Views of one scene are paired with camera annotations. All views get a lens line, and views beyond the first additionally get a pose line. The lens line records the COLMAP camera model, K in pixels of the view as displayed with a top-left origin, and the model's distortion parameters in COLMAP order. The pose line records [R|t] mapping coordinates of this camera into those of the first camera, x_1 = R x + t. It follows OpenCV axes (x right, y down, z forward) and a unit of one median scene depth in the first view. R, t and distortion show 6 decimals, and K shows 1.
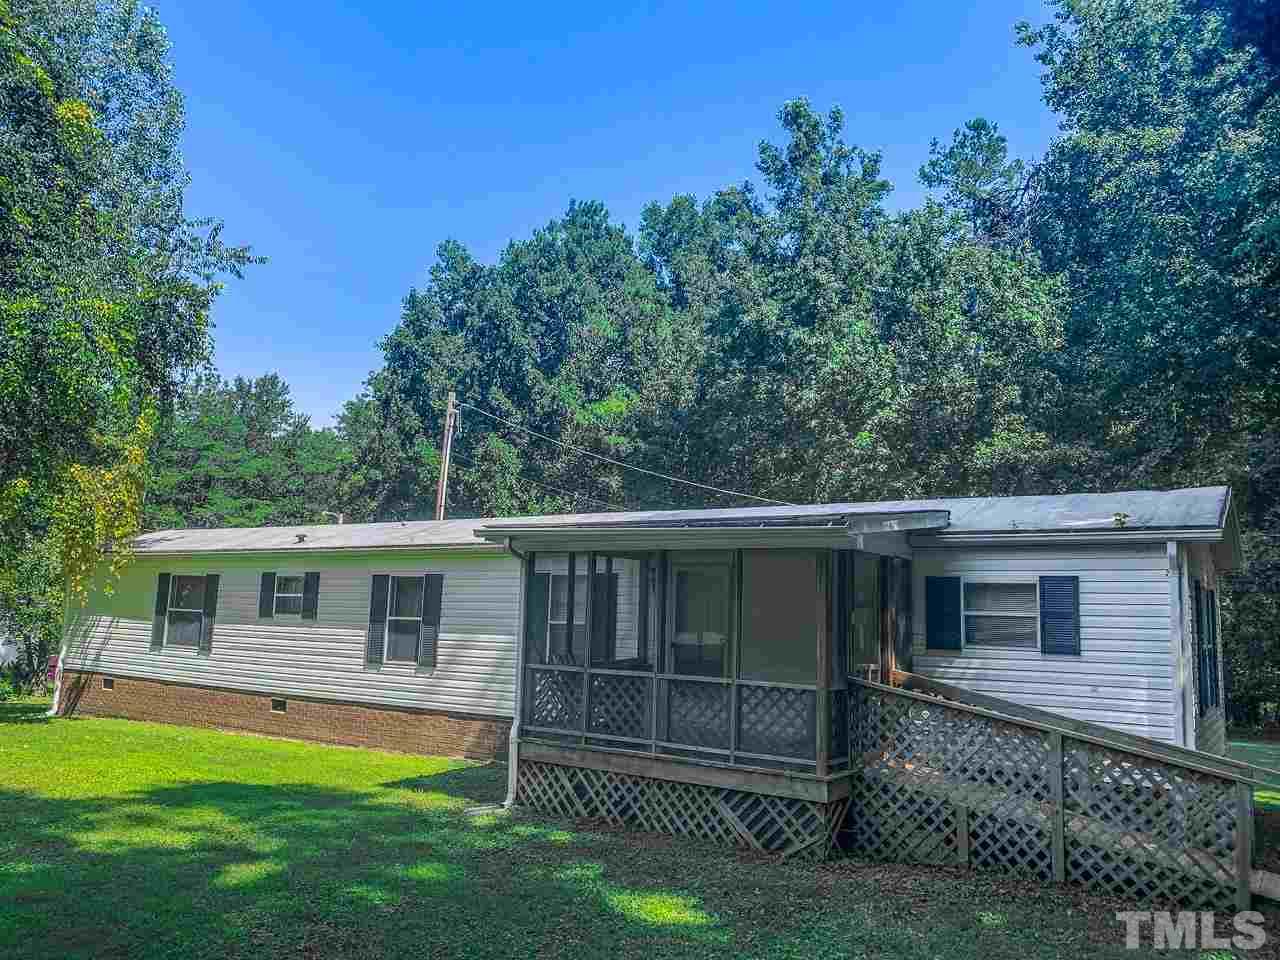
lens RADIAL K [[917.3, 0, 640.0], [0, 917.3, 480.0], [0, 0, 1]] dist [0.038018, -0.001671]
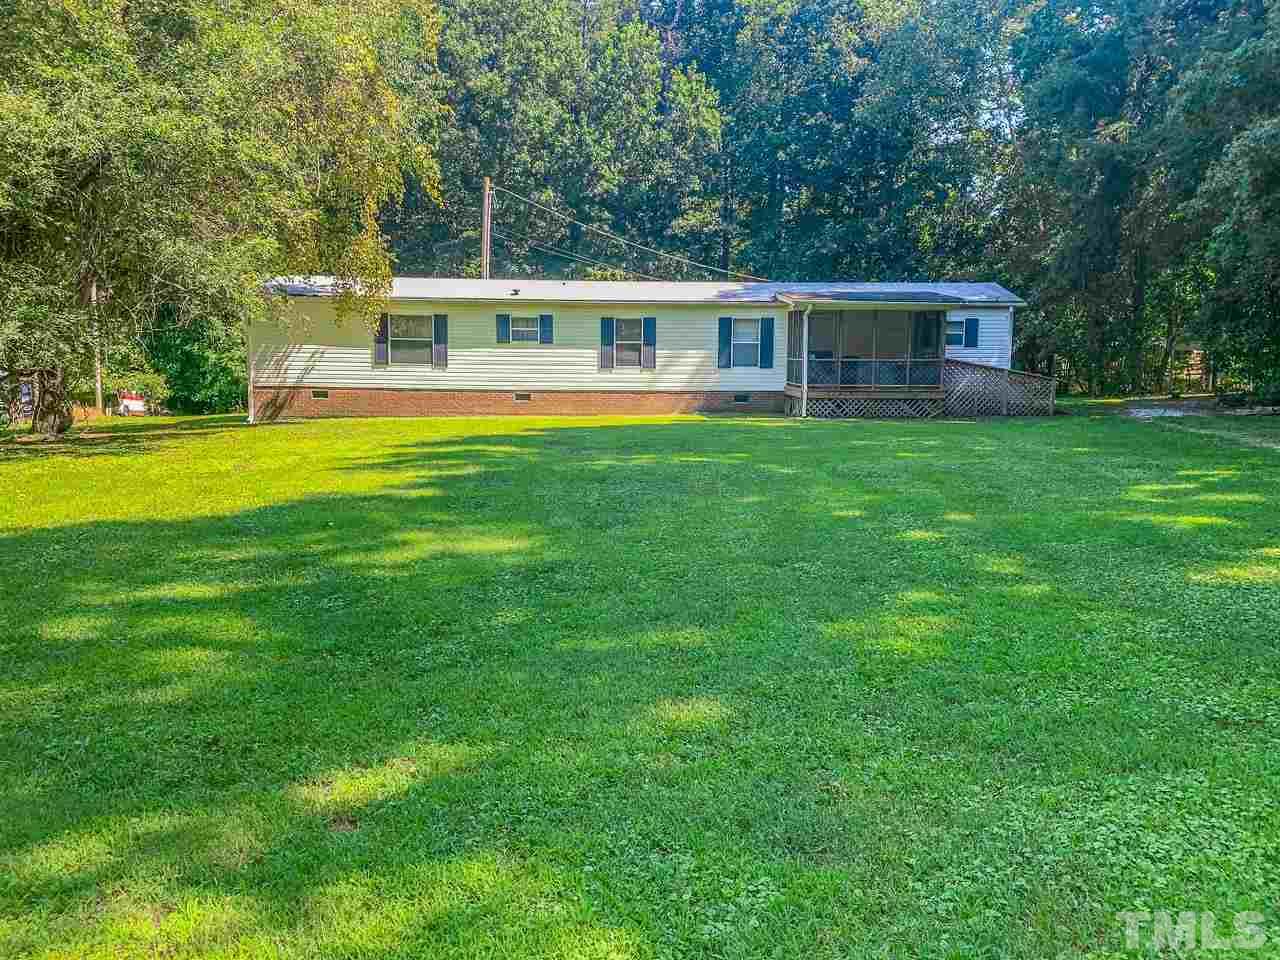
lens RADIAL K [[917.3, 0, 640.0], [0, 917.3, 480.0], [0, 0, 1]] dist [0.038018, -0.001671]
pose [[0.836038, -0.093240, 0.540692, -1.116123], [-0.063146, 0.962556, 0.263627, -0.055119], [-0.545026, -0.254544, 0.798845, -0.440860]]
